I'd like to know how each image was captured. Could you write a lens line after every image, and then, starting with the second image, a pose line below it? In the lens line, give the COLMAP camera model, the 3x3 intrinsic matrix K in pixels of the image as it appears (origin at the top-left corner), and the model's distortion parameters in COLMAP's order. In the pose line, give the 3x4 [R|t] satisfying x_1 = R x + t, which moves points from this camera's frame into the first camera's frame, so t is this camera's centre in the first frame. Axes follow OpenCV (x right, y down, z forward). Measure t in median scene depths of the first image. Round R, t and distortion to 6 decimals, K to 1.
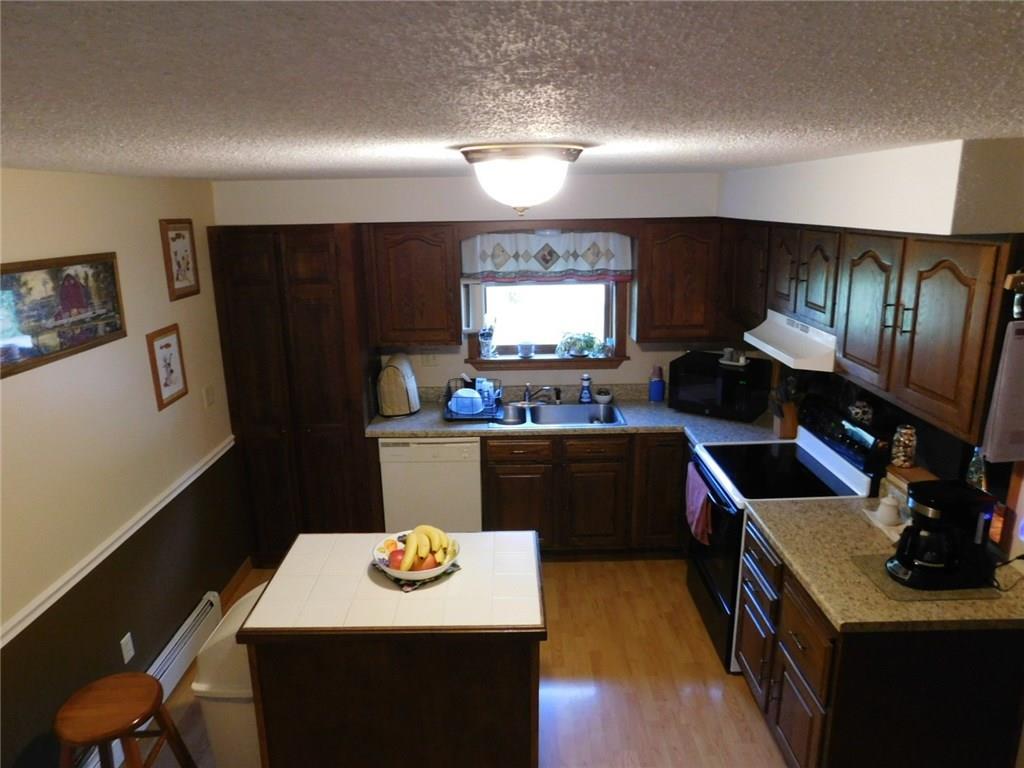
lens RADIAL K [[675.8, 0, 512.0], [0, 675.8, 384.0], [0, 0, 1]] dist [-0.073716, 0.060594]
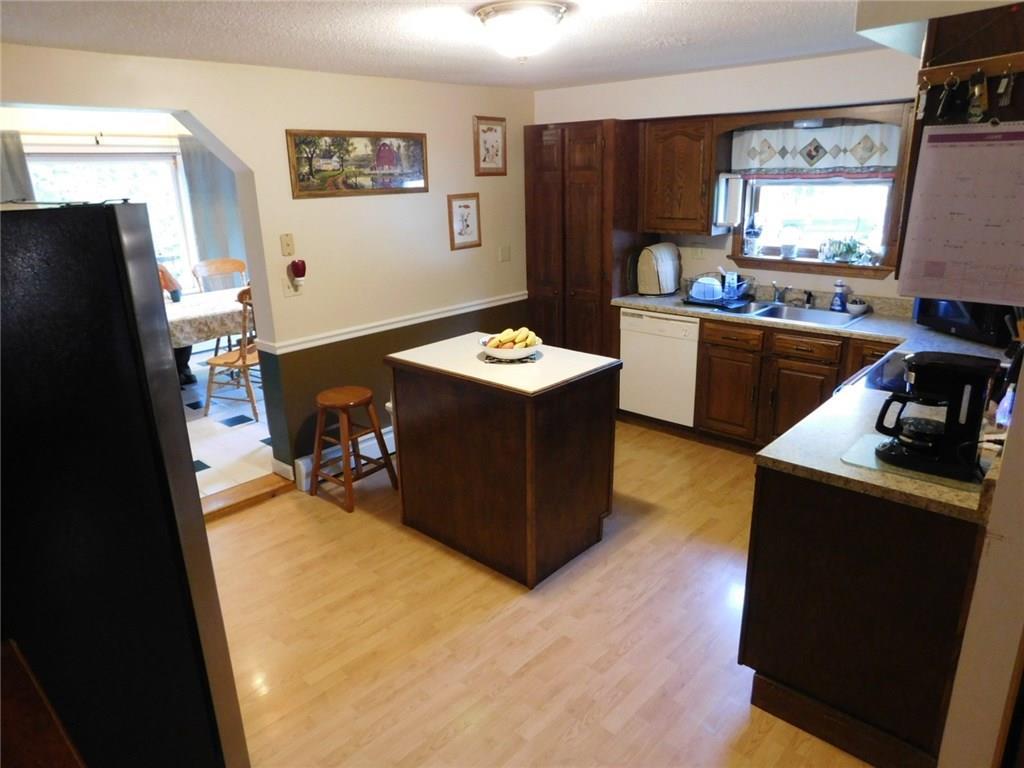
lens RADIAL K [[675.8, 0, 512.0], [0, 675.8, 384.0], [0, 0, 1]] dist [-0.073716, 0.060594]
pose [[0.735126, 0.200245, -0.647682, 0.448079], [-0.161257, 0.979609, 0.119839, 0.100629], [0.658473, 0.016347, 0.752427, -0.004917]]
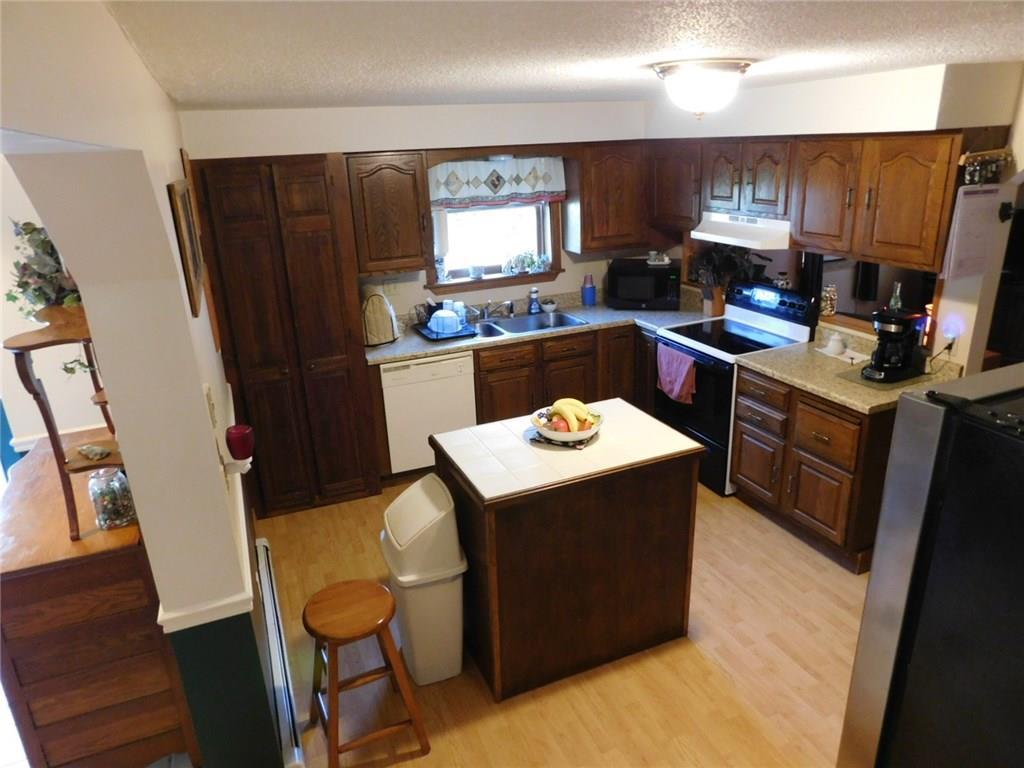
lens RADIAL K [[675.8, 0, 512.0], [0, 675.8, 384.0], [0, 0, 1]] dist [-0.073716, 0.060594]
pose [[0.920698, -0.150051, 0.360278, -0.386950], [0.125456, 0.987930, 0.090856, 0.041117], [-0.369563, -0.038452, 0.928410, -0.032840]]
